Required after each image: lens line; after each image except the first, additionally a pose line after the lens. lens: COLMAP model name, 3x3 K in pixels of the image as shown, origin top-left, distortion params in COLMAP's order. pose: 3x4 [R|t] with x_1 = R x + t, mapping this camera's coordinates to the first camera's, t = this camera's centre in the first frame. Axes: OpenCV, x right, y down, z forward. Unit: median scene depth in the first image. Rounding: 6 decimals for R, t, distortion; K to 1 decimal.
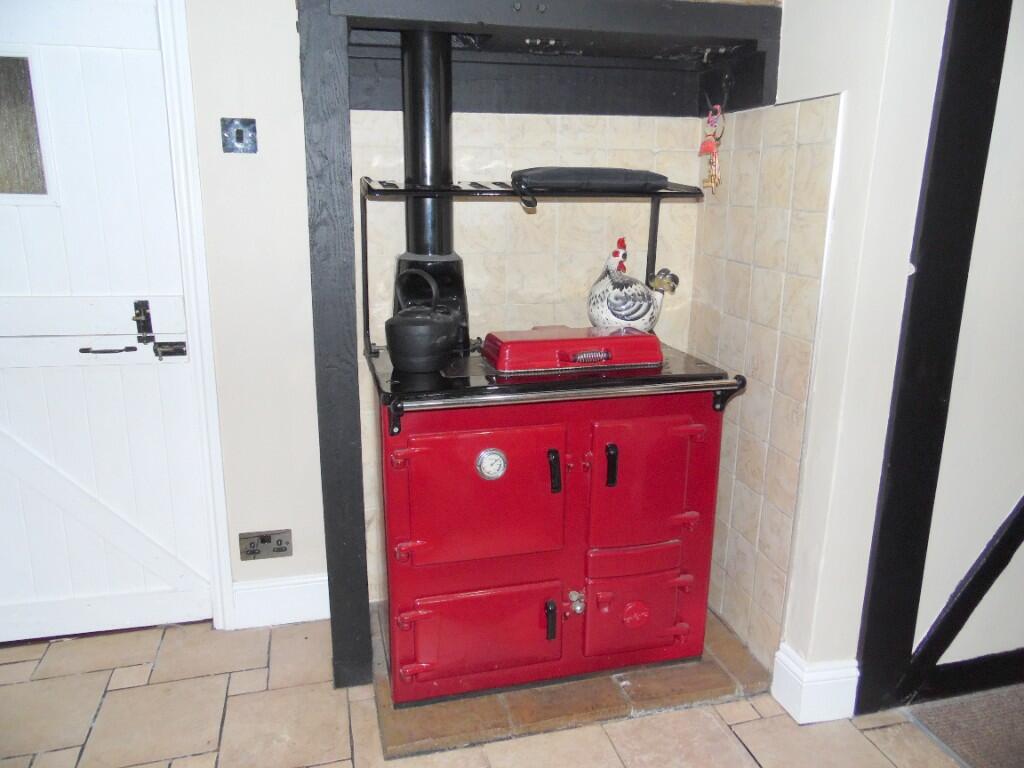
lens RADIAL K [[776.4, 0, 513.3], [0, 776.4, 379.0], [0, 0, 1]] dist [-0.010773, 0.059211]
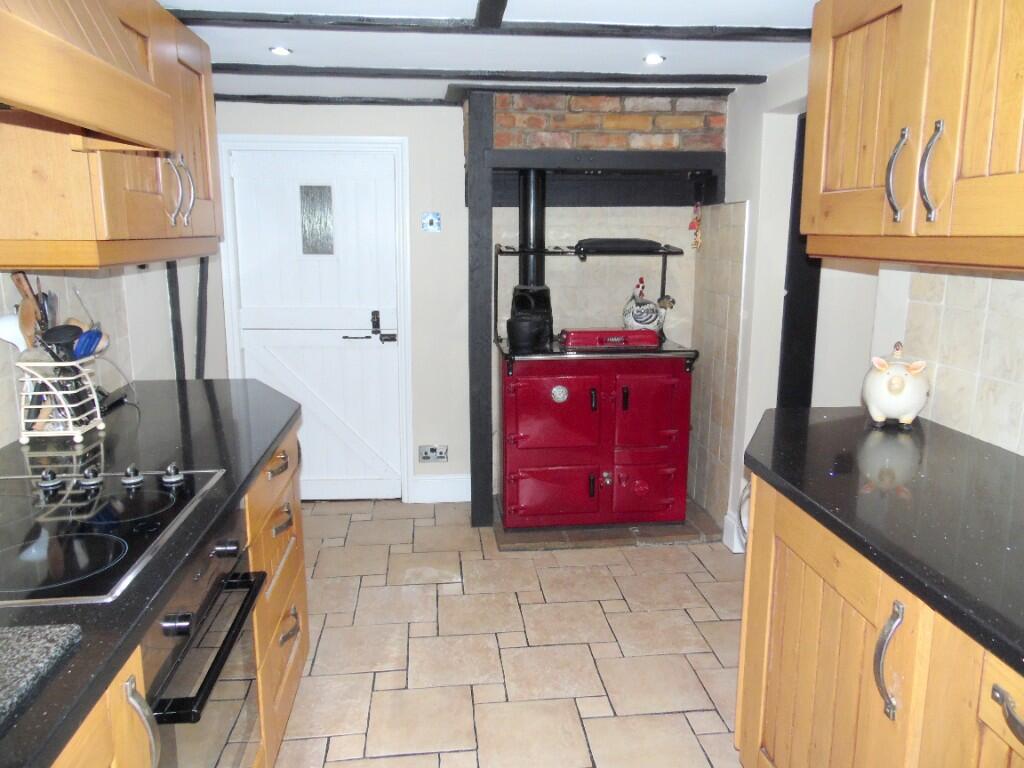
lens RADIAL K [[776.4, 0, 515.1], [0, 776.4, 385.1], [0, 0, 1]] dist [-0.010773, 0.059211]
pose [[0.988925, 0.022069, -0.146766, 0.125326], [-0.030331, 0.998064, -0.054291, 0.170752], [0.145283, 0.058142, 0.987680, -0.782662]]
